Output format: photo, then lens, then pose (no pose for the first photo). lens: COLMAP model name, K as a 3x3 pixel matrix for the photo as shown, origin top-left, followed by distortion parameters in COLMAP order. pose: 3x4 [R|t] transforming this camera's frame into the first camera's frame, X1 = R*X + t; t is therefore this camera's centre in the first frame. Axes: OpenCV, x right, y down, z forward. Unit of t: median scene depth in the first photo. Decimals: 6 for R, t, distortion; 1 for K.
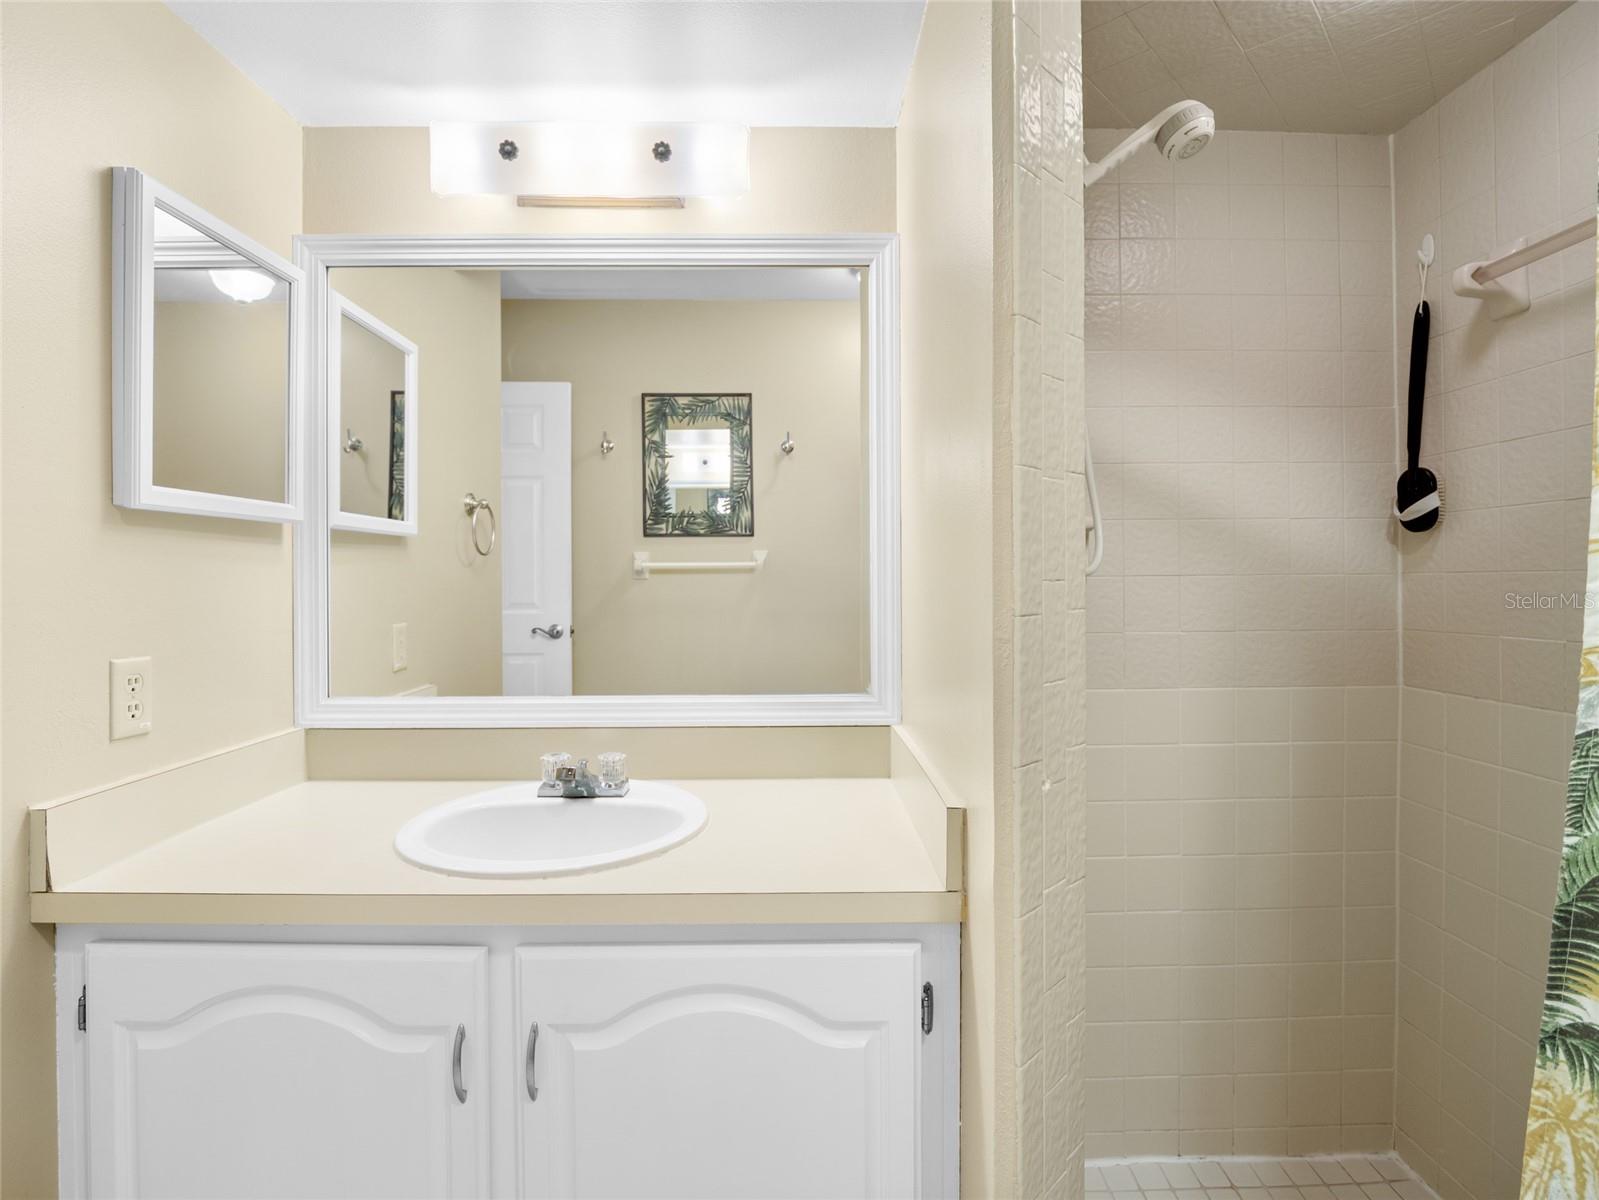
lens RADIAL K [[774.9, 0, 798.1], [0, 774.9, 586.2], [0, 0, 1]] dist [-0.016976, -0.000005]
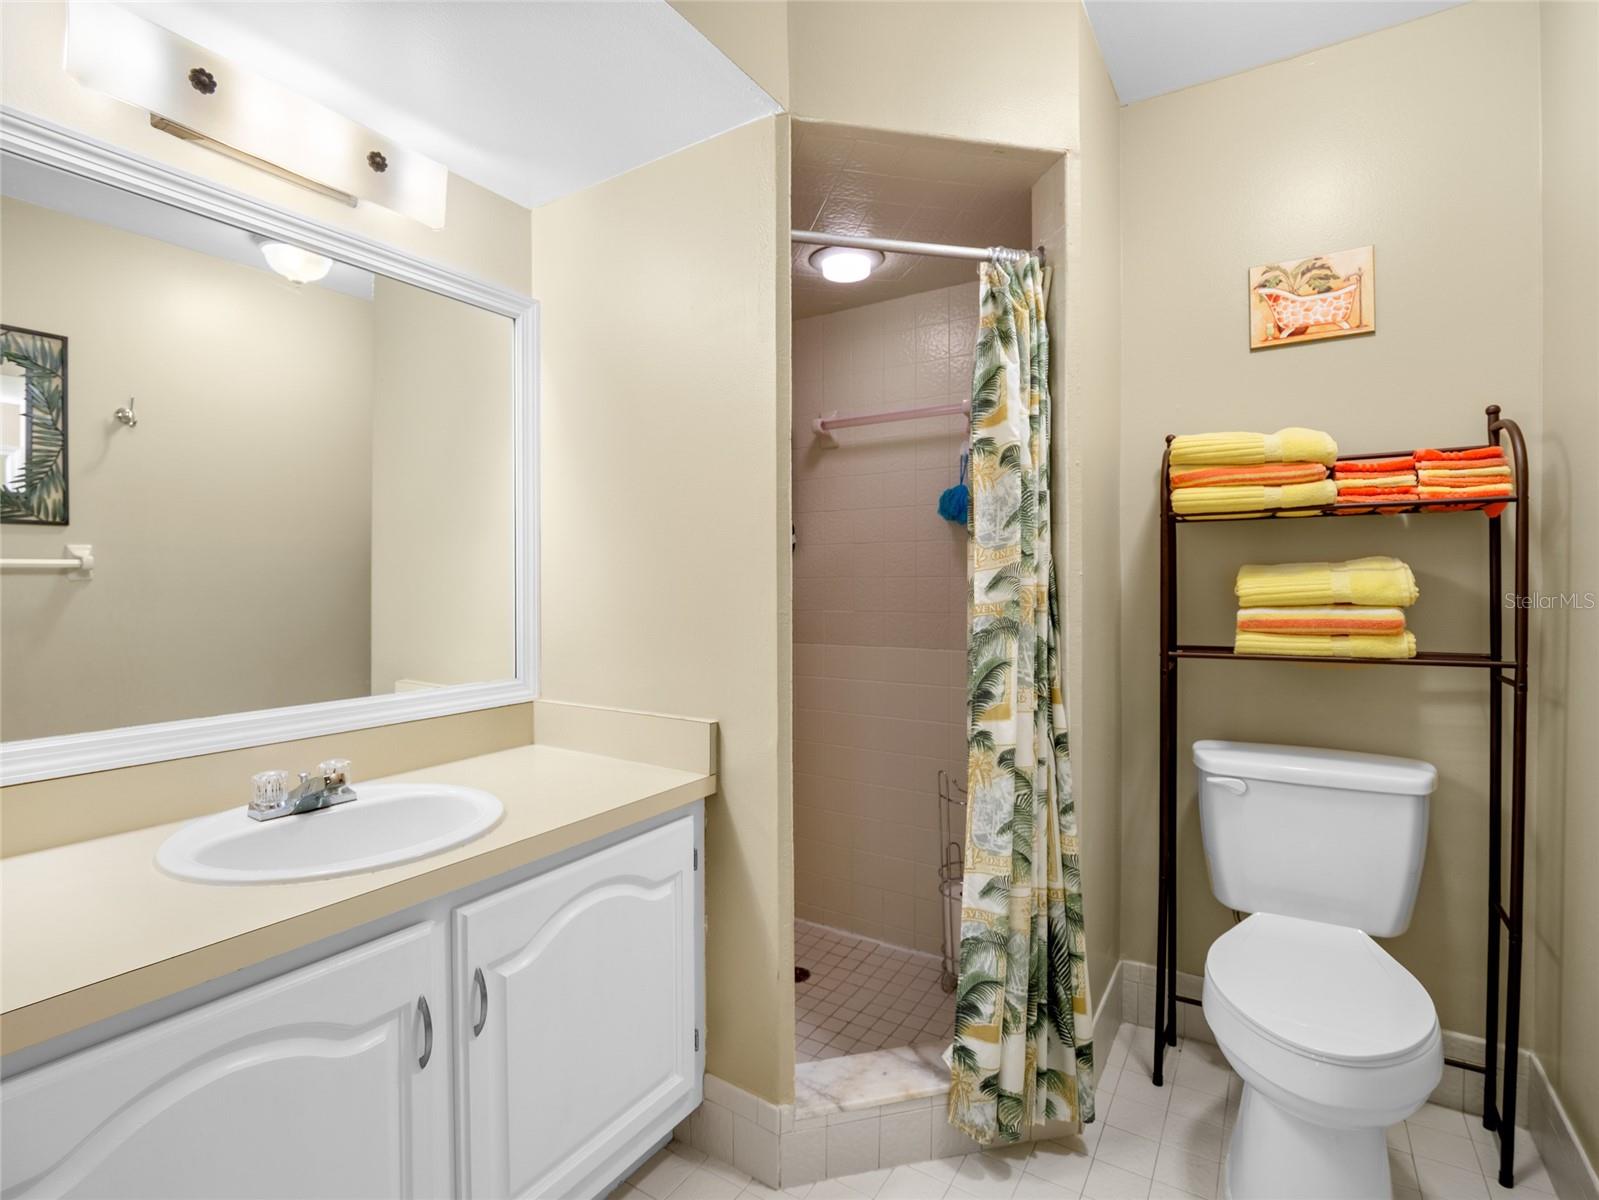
lens RADIAL K [[774.9, 0, 797.6], [0, 774.9, 596.2], [0, 0, 1]] dist [-0.016976, -0.000005]
pose [[0.540506, -0.015286, 0.841202, -0.503536], [0.007949, 0.999883, 0.013062, 0.001307], [-0.841303, -0.000373, 0.540564, -0.010189]]
